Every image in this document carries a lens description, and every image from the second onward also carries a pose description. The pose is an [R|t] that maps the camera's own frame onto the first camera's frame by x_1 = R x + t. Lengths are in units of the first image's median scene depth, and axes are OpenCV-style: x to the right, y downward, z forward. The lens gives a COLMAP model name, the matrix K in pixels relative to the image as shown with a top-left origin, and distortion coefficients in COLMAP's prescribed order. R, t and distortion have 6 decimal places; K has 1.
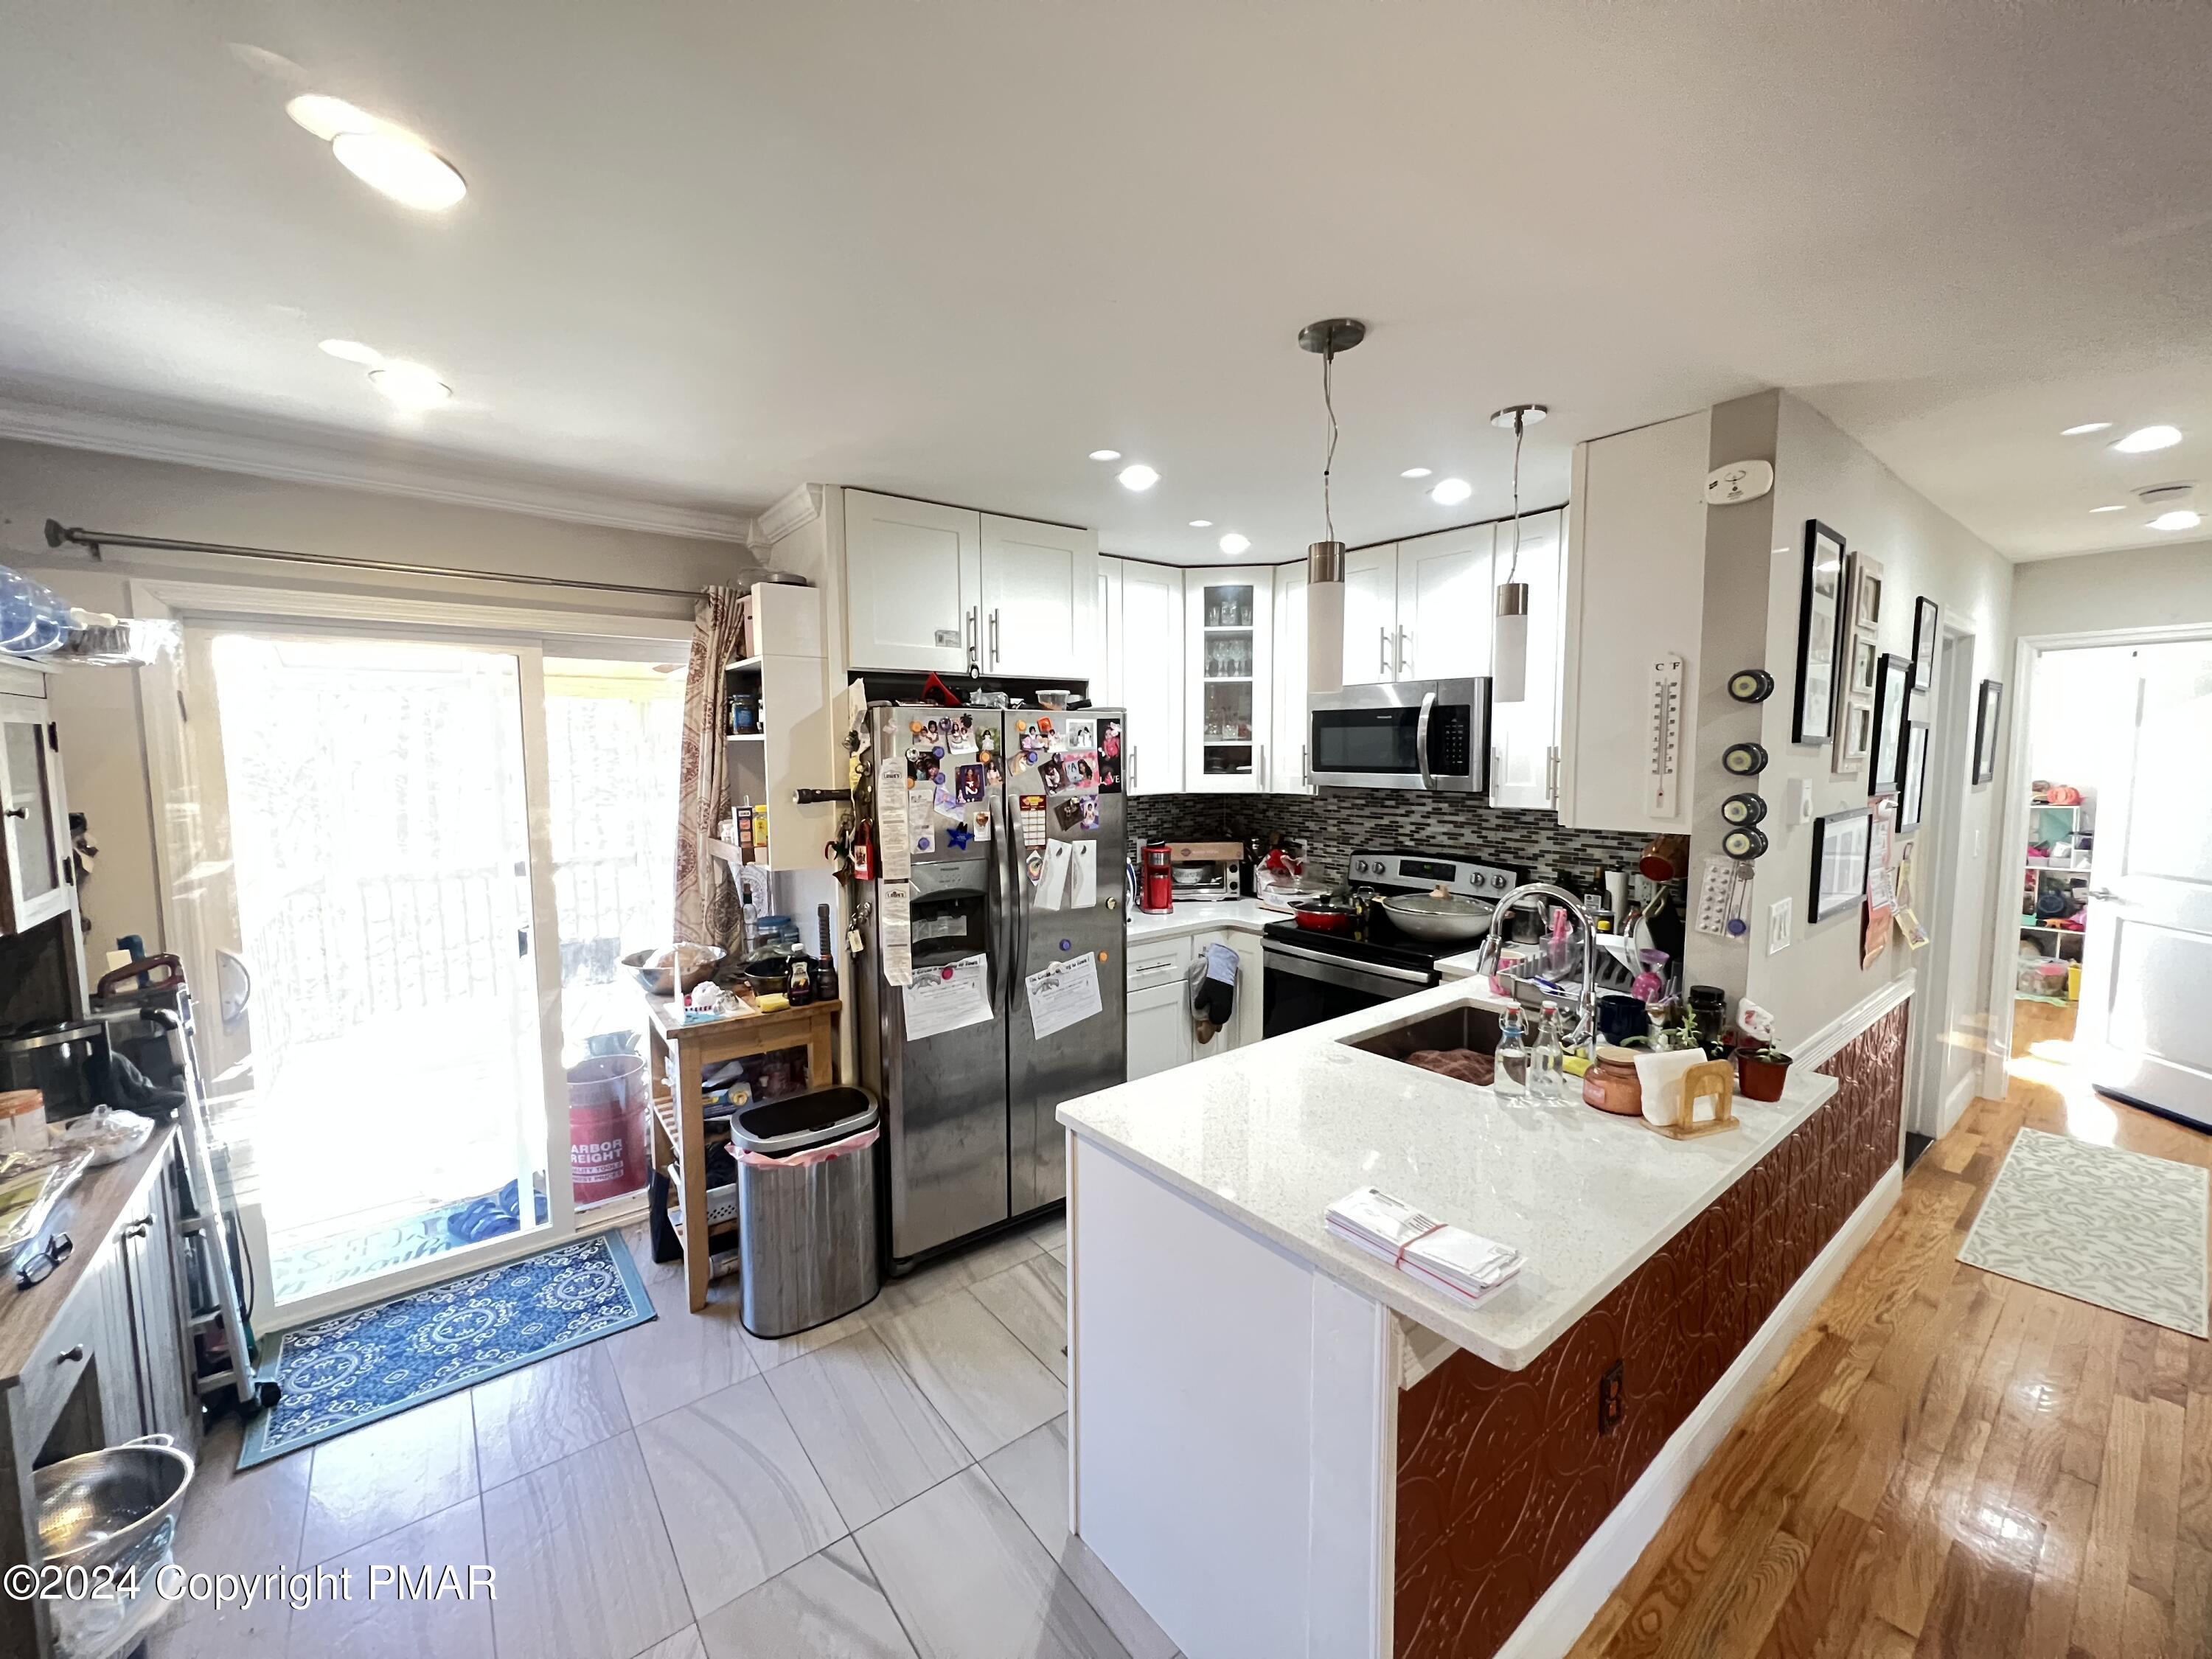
lens RADIAL K [[887.3, 0, 1110.7], [0, 887.3, 835.8], [0, 0, 1]] dist [0.001831, 0.000195]
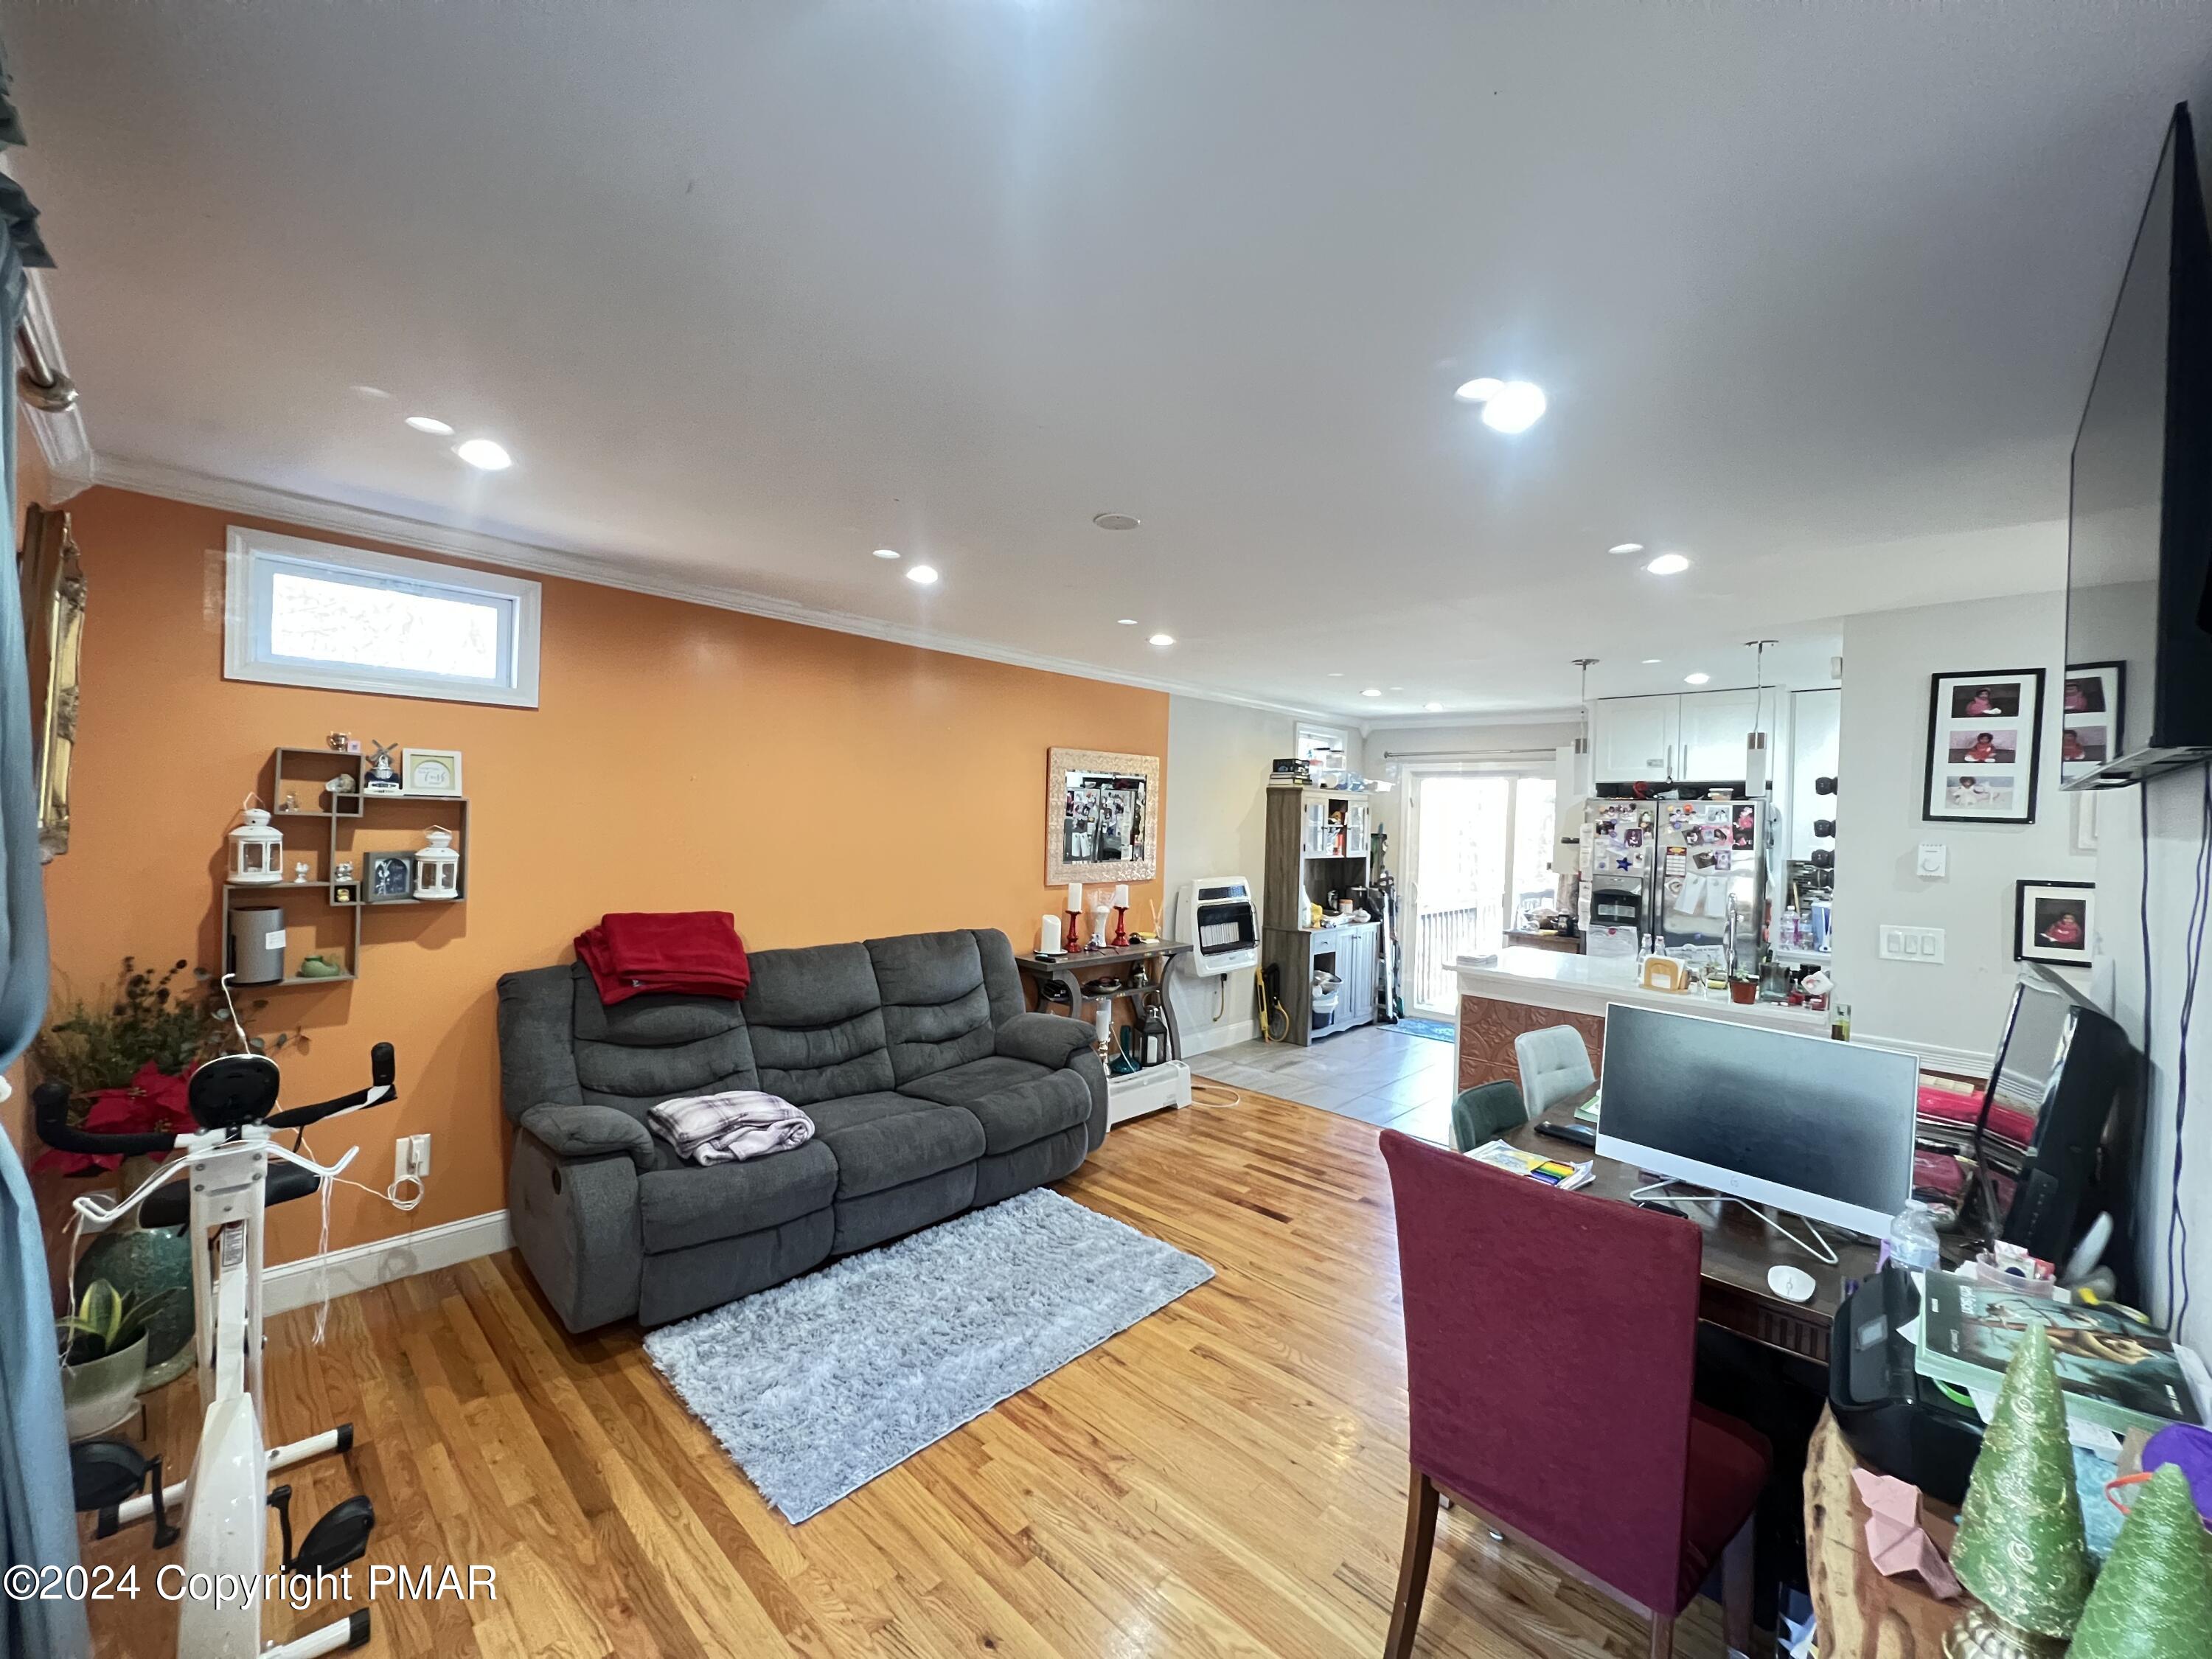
lens RADIAL K [[887.3, 0, 1104.8], [0, 887.3, 823.7], [0, 0, 1]] dist [0.001831, 0.000195]
pose [[0.138408, 0.019183, -0.990189, 1.562862], [-0.126992, 0.991903, 0.001466, 0.053014], [0.982200, 0.125544, 0.139724, -0.412069]]
